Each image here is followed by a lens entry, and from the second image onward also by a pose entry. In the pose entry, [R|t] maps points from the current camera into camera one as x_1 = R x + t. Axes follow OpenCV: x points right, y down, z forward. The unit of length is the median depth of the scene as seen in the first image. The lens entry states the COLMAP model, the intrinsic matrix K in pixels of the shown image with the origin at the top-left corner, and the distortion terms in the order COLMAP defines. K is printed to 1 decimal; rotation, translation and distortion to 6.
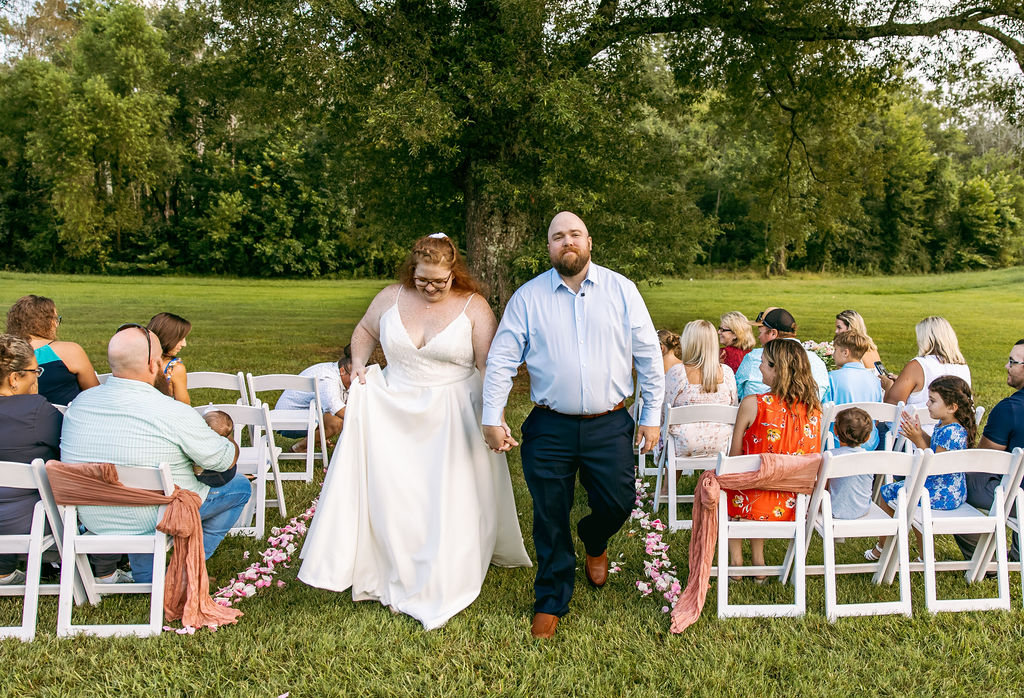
lens RADIAL K [[893.9, 0, 618.9], [0, 893.9, 320.4], [0, 0, 1]] dist [-0.004919, 0.017872]
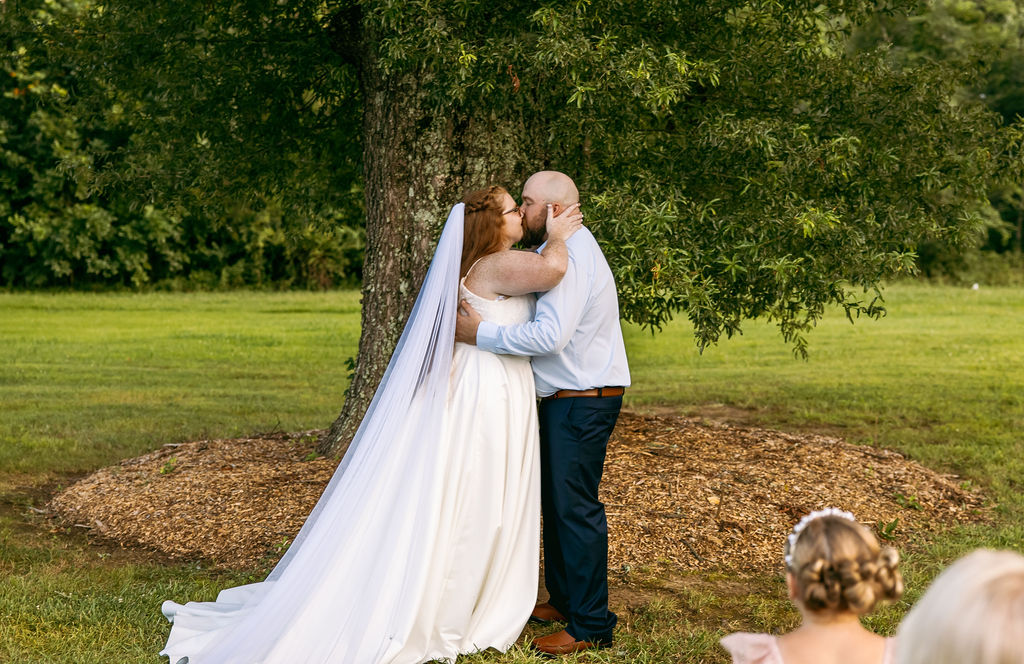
lens RADIAL K [[1936.7, 0, 523.2], [0, 1936.7, 258.6], [0, 0, 1]] dist [0.033429, 0.000000]
pose [[0.988927, -0.008006, -0.148185, 0.006825], [-0.000933, 0.998189, -0.060154, -0.005000], [0.148398, 0.059626, 0.987129, 0.072226]]
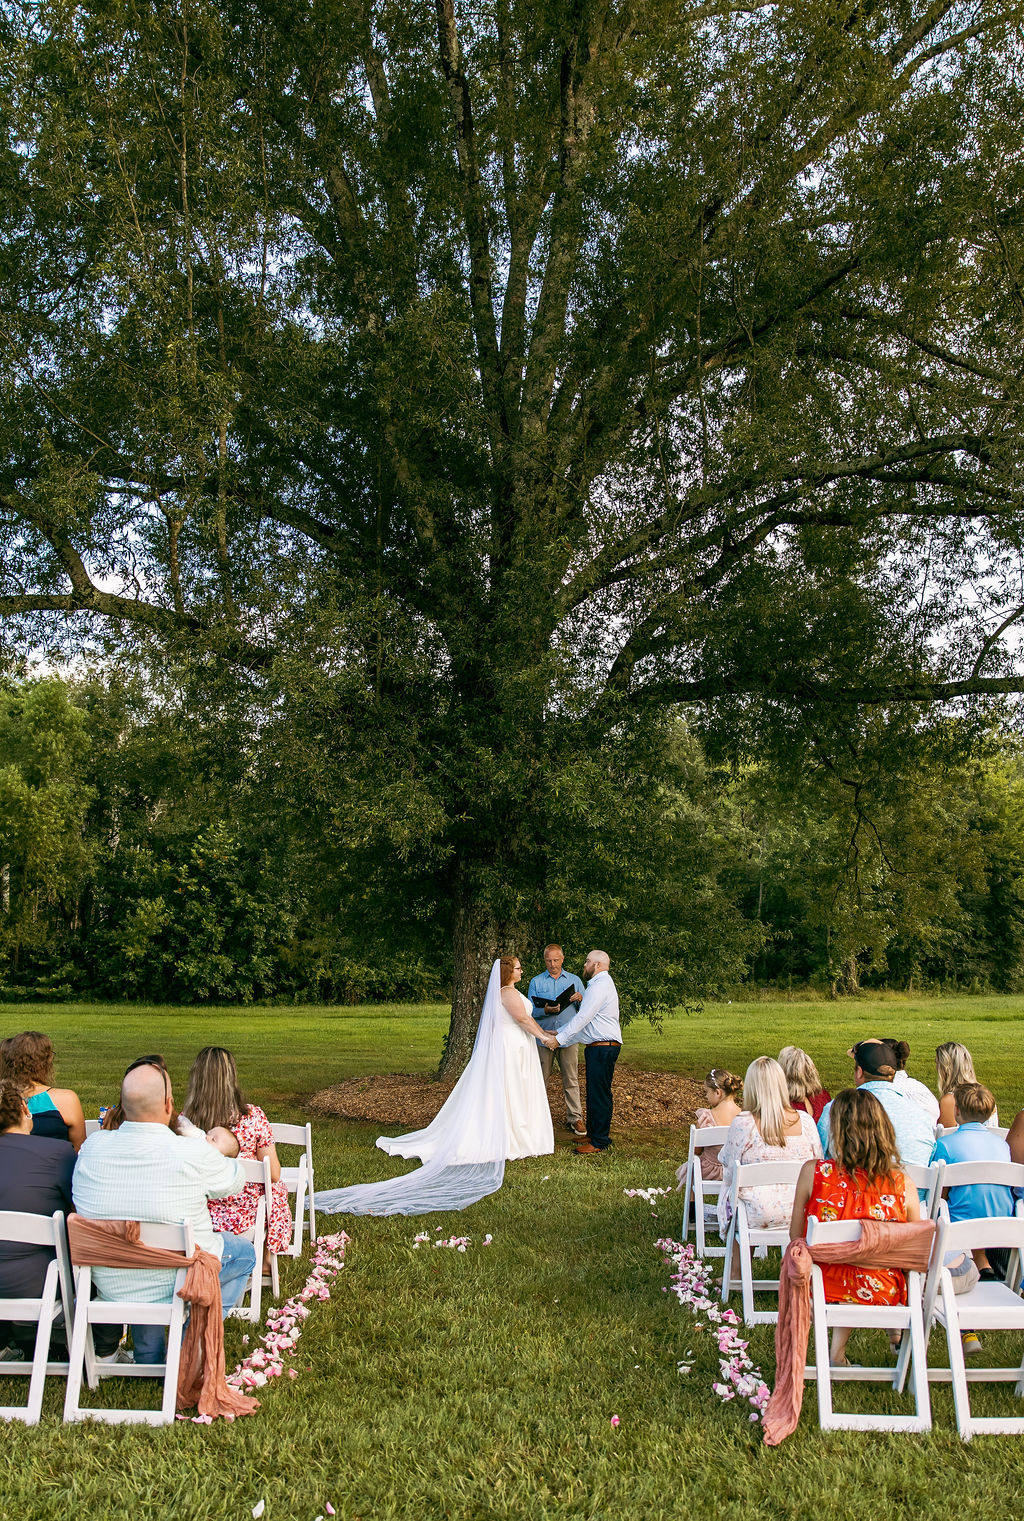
lens RADIAL K [[1166.2, 0, 488.5], [0, 1166.2, 815.5], [0, 0, 1]] dist [-0.007101, 0.015708]
pose [[0.992814, -0.026815, -0.116621, -0.004812], [0.002490, 0.978988, -0.203901, 0.000016], [0.119638, 0.202146, 0.972020, -0.017306]]
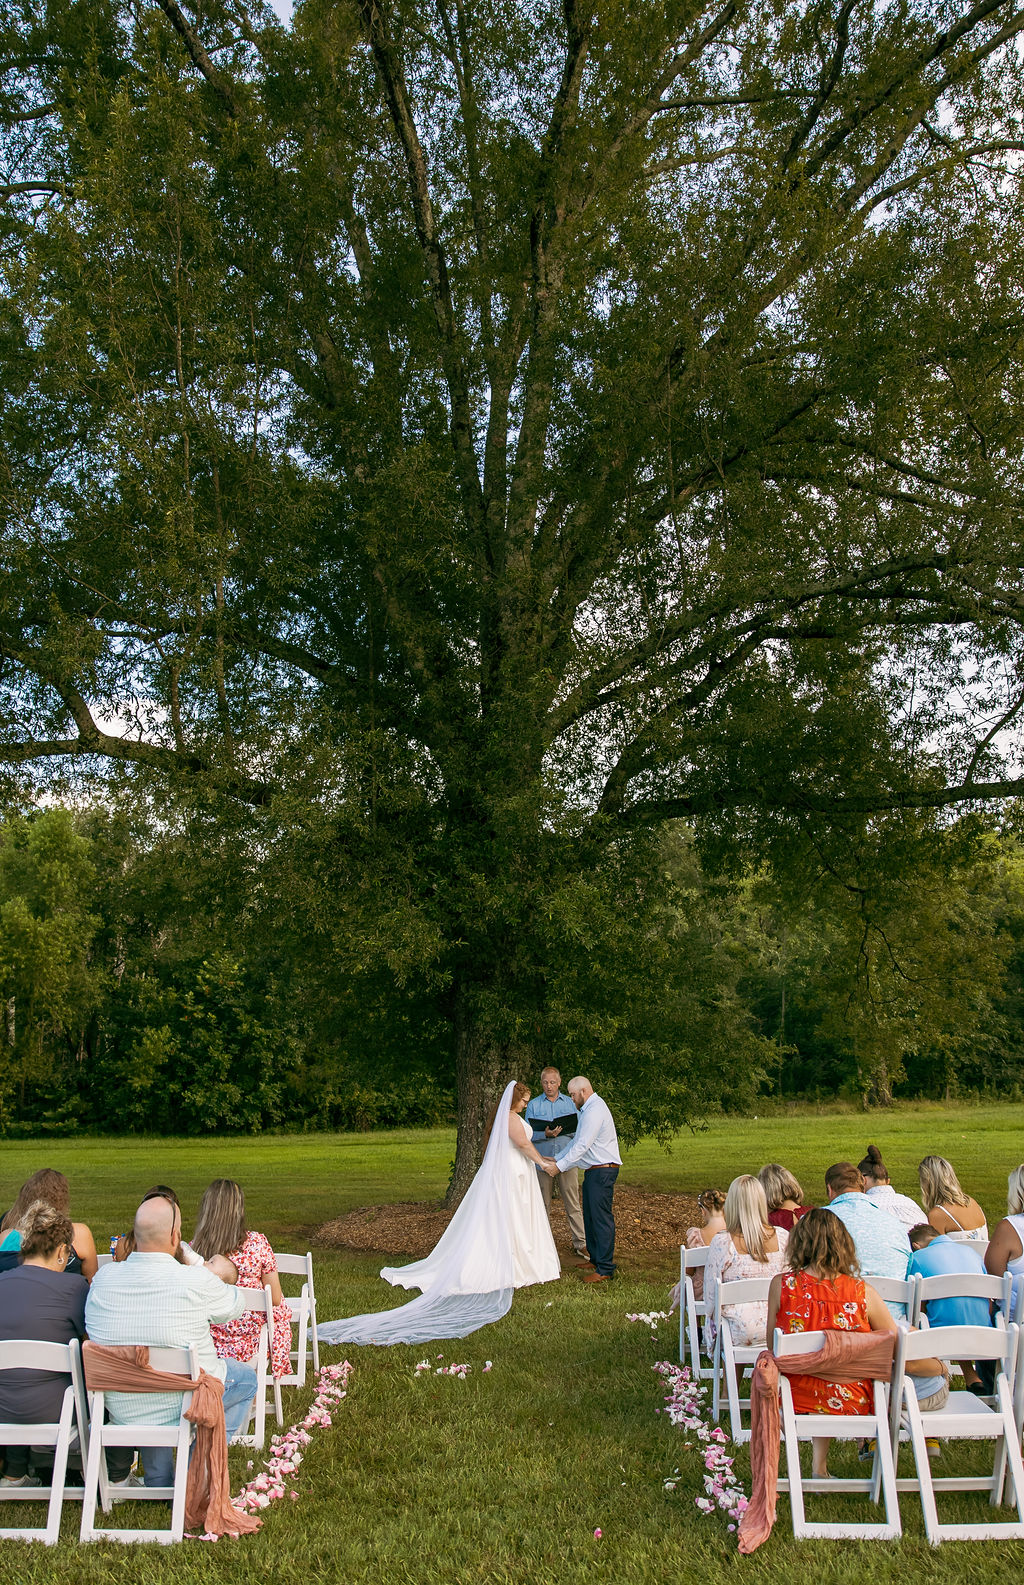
lens RADIAL K [[1190.6, 0, 454.4], [0, 1190.6, 824.9], [0, 0, 1]] dist [-0.004139, 0.008614]
pose [[0.986355, -0.072879, -0.147622, 0.000737], [0.027290, 0.956654, -0.289946, 0.000119], [0.162354, 0.281961, 0.945589, -0.030203]]
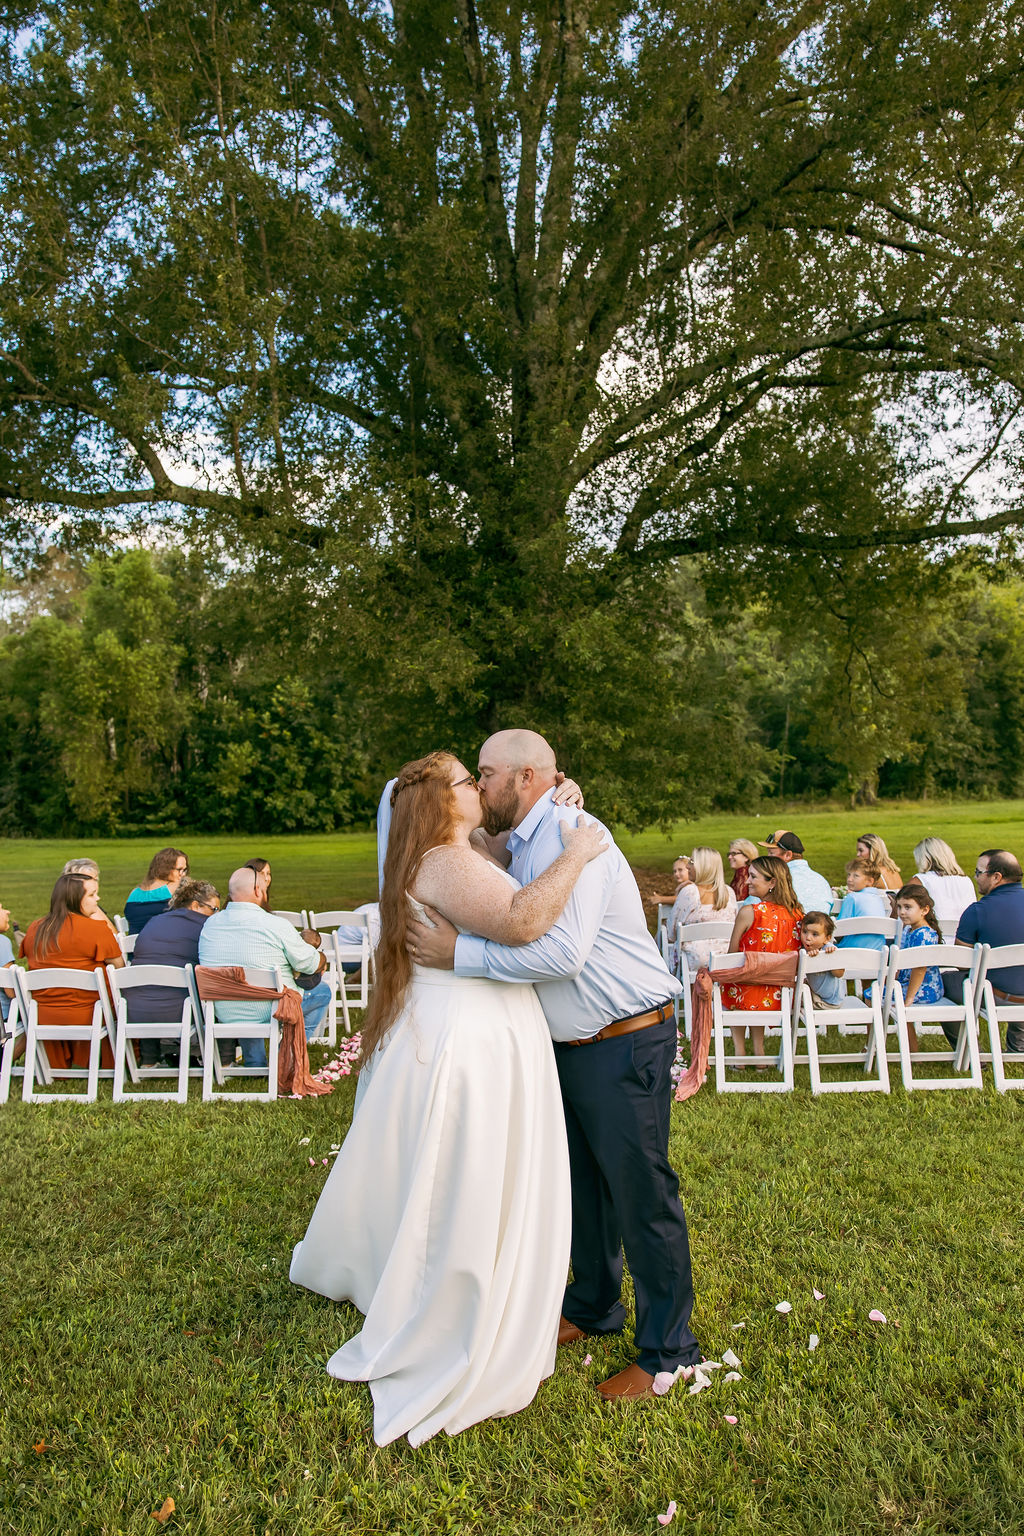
lens RADIAL K [[1056.1, 0, 505.0], [0, 1056.1, 787.2], [0, 0, 1]] dist [0.001799, -0.001194]
pose [[0.986596, -0.048673, -0.155753, 0.006704], [0.036107, 0.995935, -0.082516, 0.003200], [0.159136, 0.075786, 0.984344, -0.043129]]
